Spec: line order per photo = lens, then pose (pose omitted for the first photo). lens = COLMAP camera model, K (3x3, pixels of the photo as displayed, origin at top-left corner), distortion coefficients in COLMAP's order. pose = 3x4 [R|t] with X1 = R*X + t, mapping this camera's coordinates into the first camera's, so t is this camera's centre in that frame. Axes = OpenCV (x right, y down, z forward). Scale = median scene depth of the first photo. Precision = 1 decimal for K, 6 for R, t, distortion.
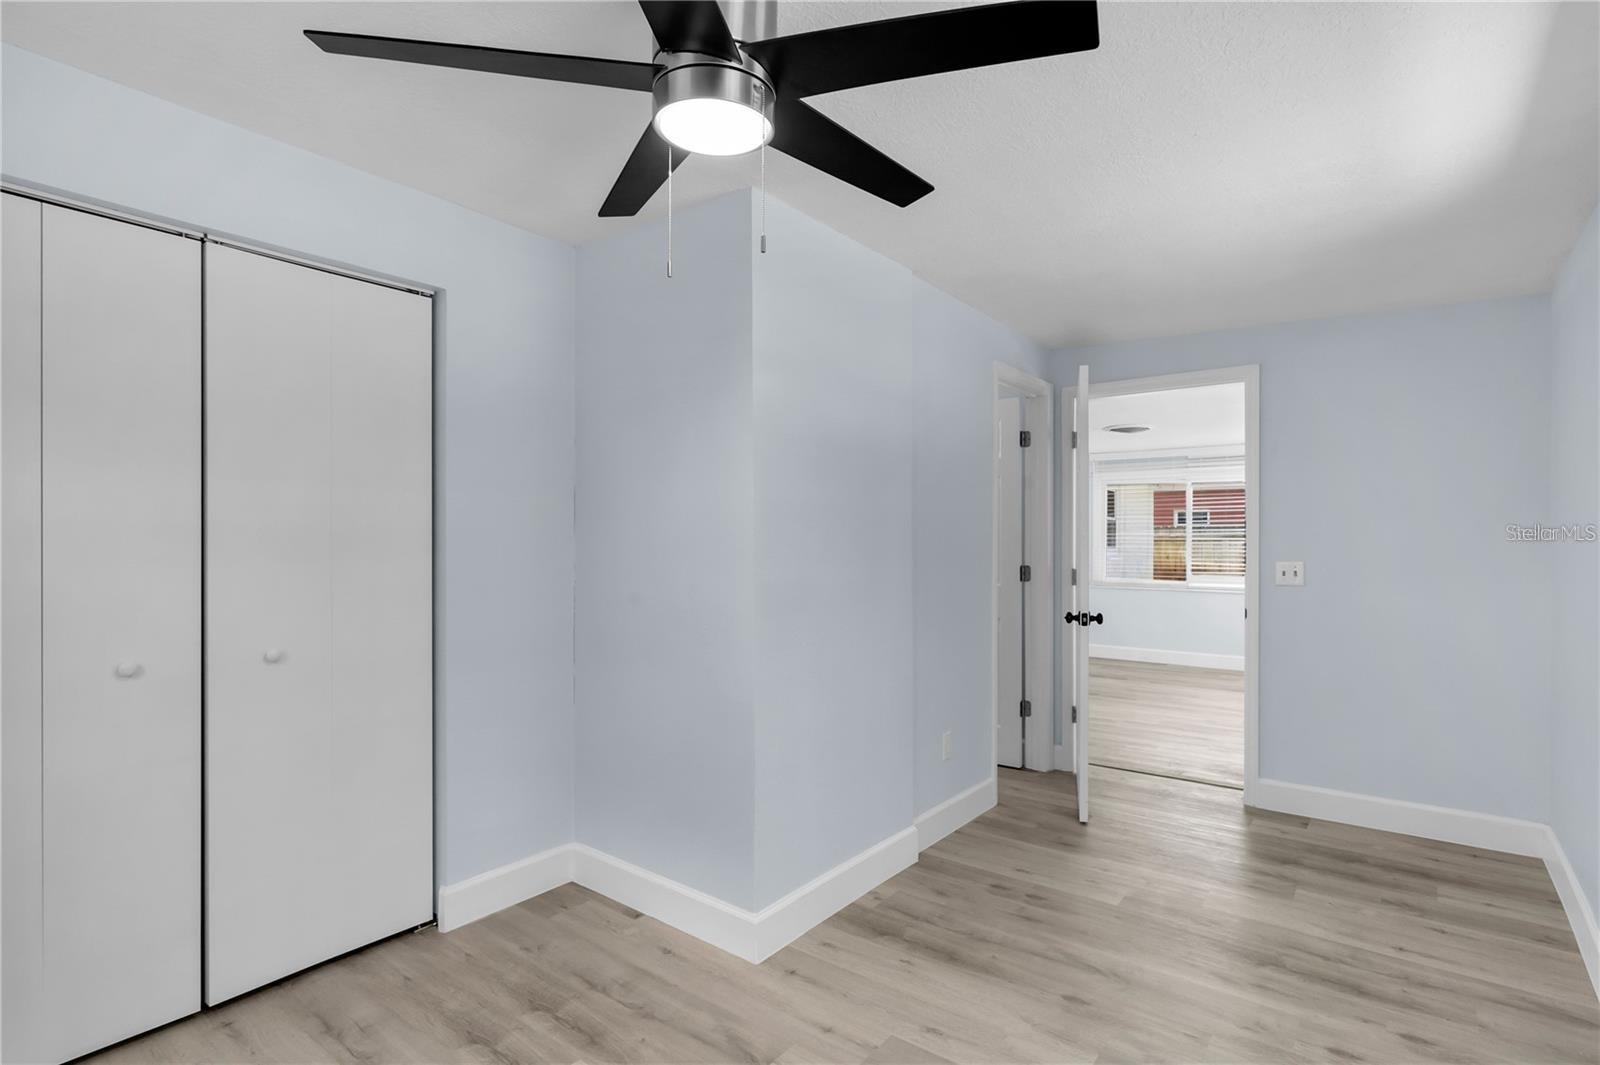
lens RADIAL K [[771.9, 0, 806.7], [0, 771.9, 527.4], [0, 0, 1]] dist [0.001690, 0.000022]
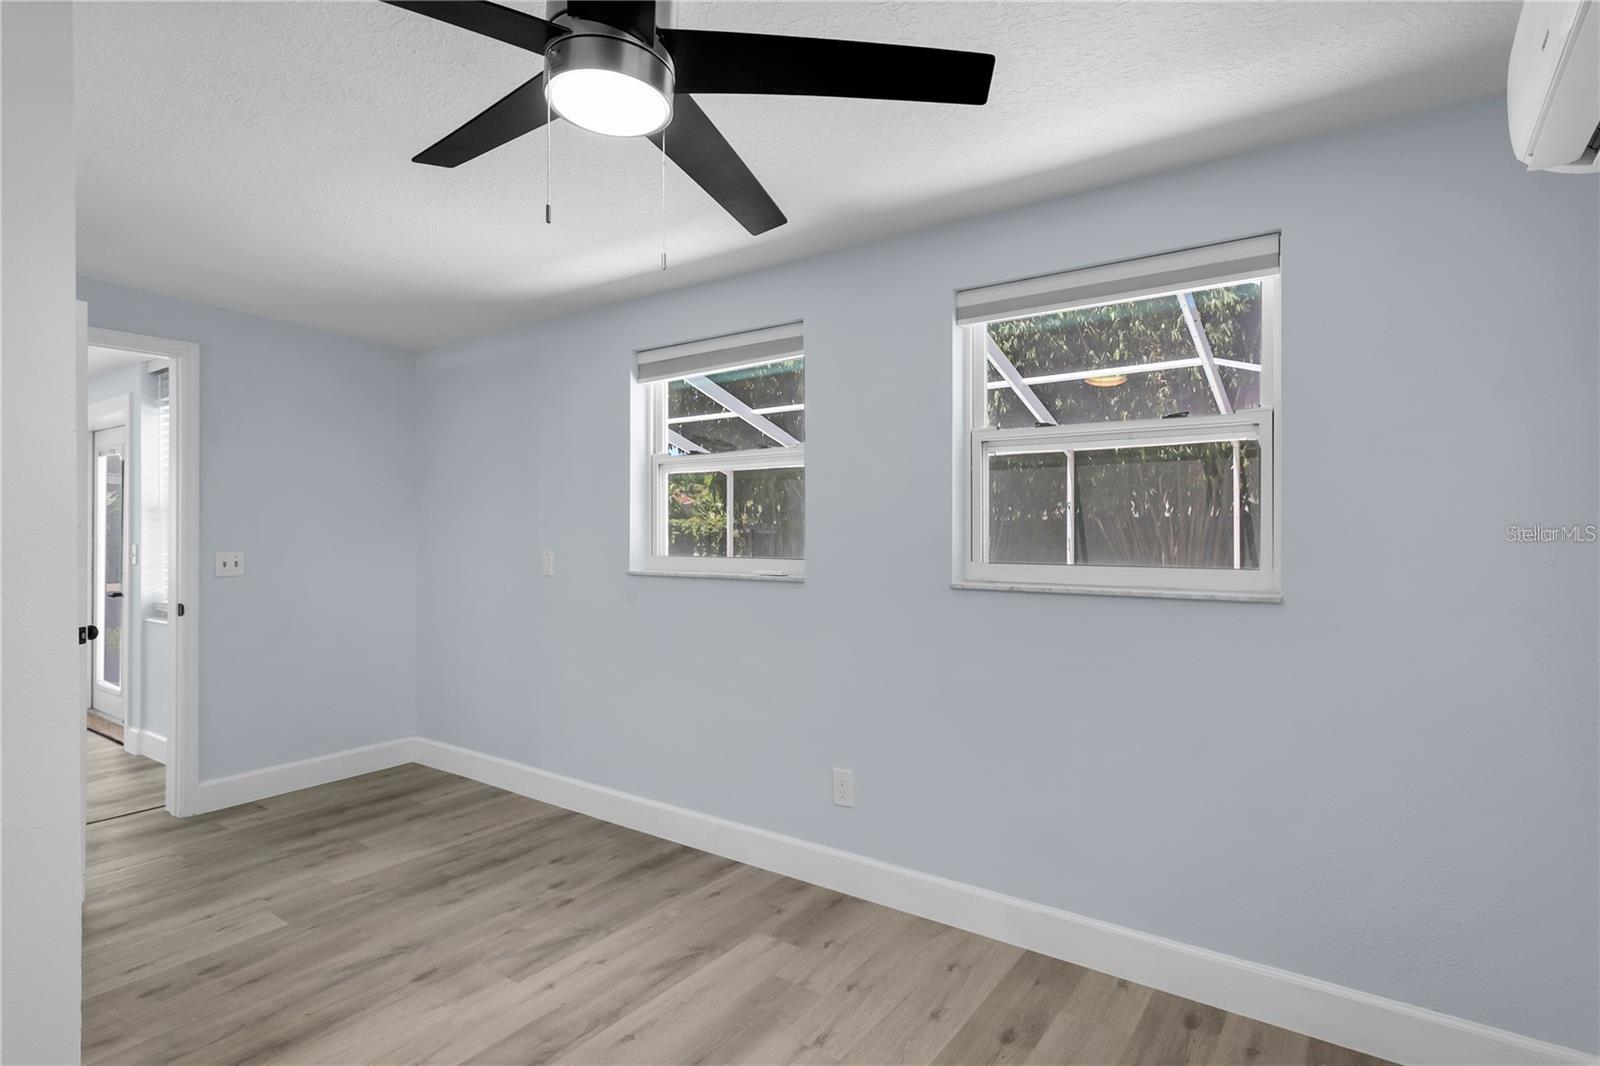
lens RADIAL K [[771.9, 0, 806.7], [0, 771.9, 527.9], [0, 0, 1]] dist [0.001690, 0.000022]
pose [[-0.009466, 0.004643, 0.999944, -0.590161], [-0.013144, 0.999902, -0.004767, 0.013516], [-0.999869, -0.013189, -0.009404, 0.439368]]
